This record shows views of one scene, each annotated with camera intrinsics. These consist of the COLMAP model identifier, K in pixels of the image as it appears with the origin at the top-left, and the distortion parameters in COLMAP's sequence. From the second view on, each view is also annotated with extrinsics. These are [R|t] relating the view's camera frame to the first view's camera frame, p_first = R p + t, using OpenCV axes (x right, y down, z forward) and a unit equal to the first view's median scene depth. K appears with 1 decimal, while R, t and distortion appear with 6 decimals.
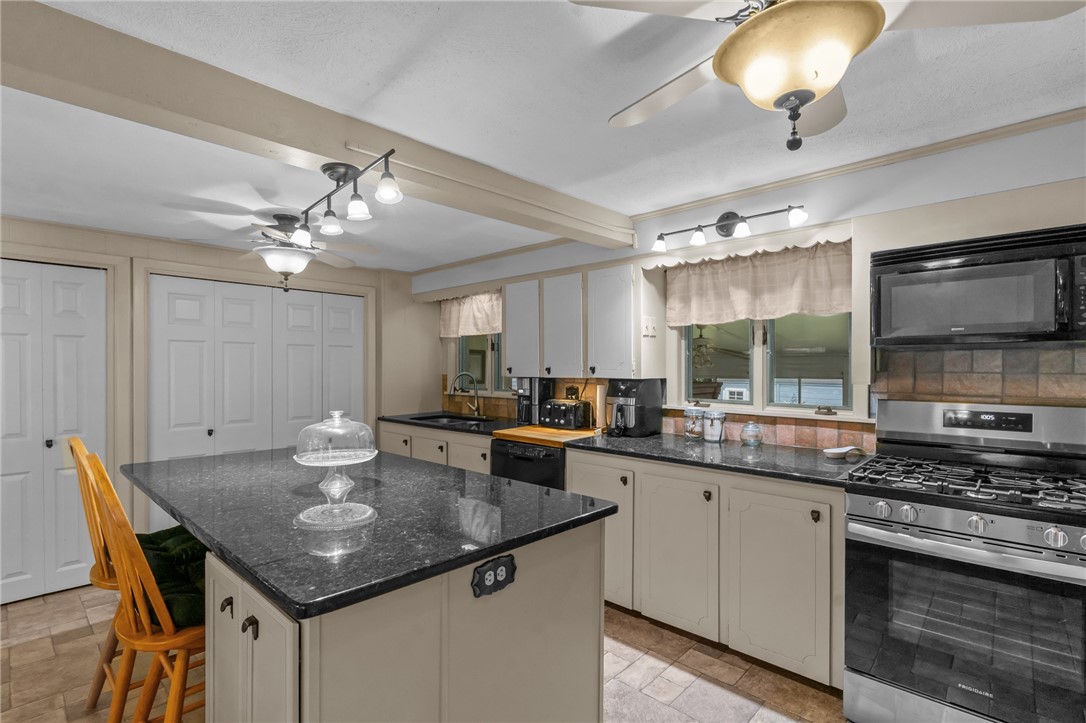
lens RADIAL K [[515.3, 0, 541.5], [0, 515.3, 370.2], [0, 0, 1]] dist [0.001865, 0.000409]
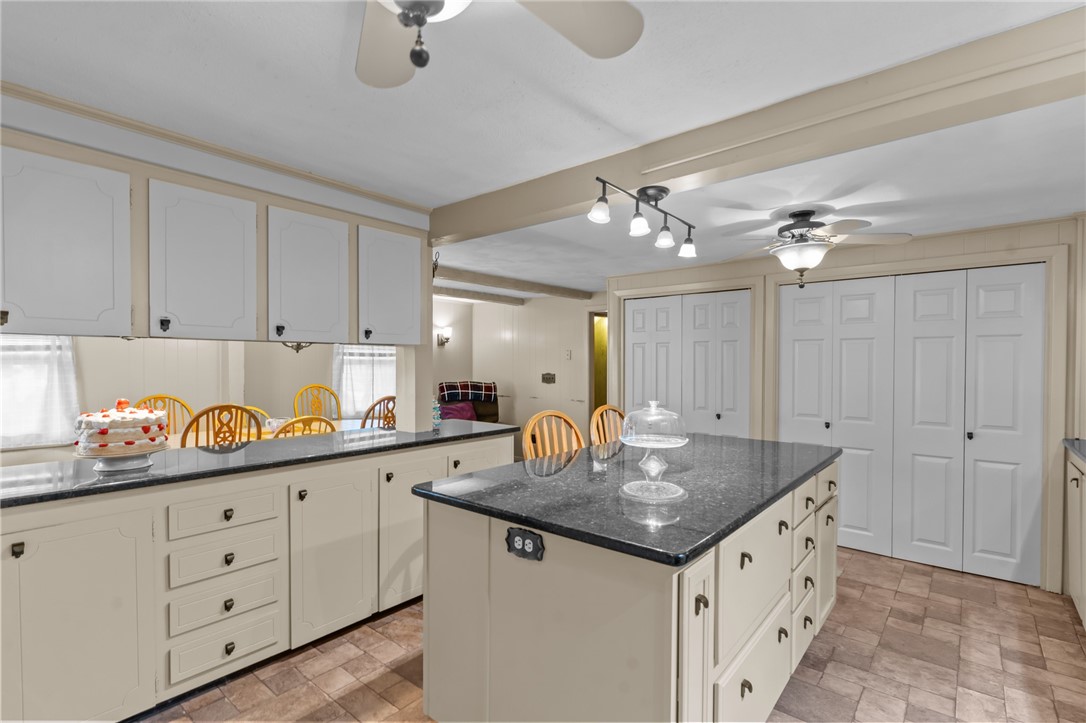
lens RADIAL K [[515.3, 0, 541.5], [0, 515.3, 370.2], [0, 0, 1]] dist [0.001865, 0.000409]
pose [[0.064864, 0.012959, -0.997810, 0.490453], [-0.006484, 0.999900, 0.012565, -0.001981], [0.997873, 0.005655, 0.064941, 0.446795]]
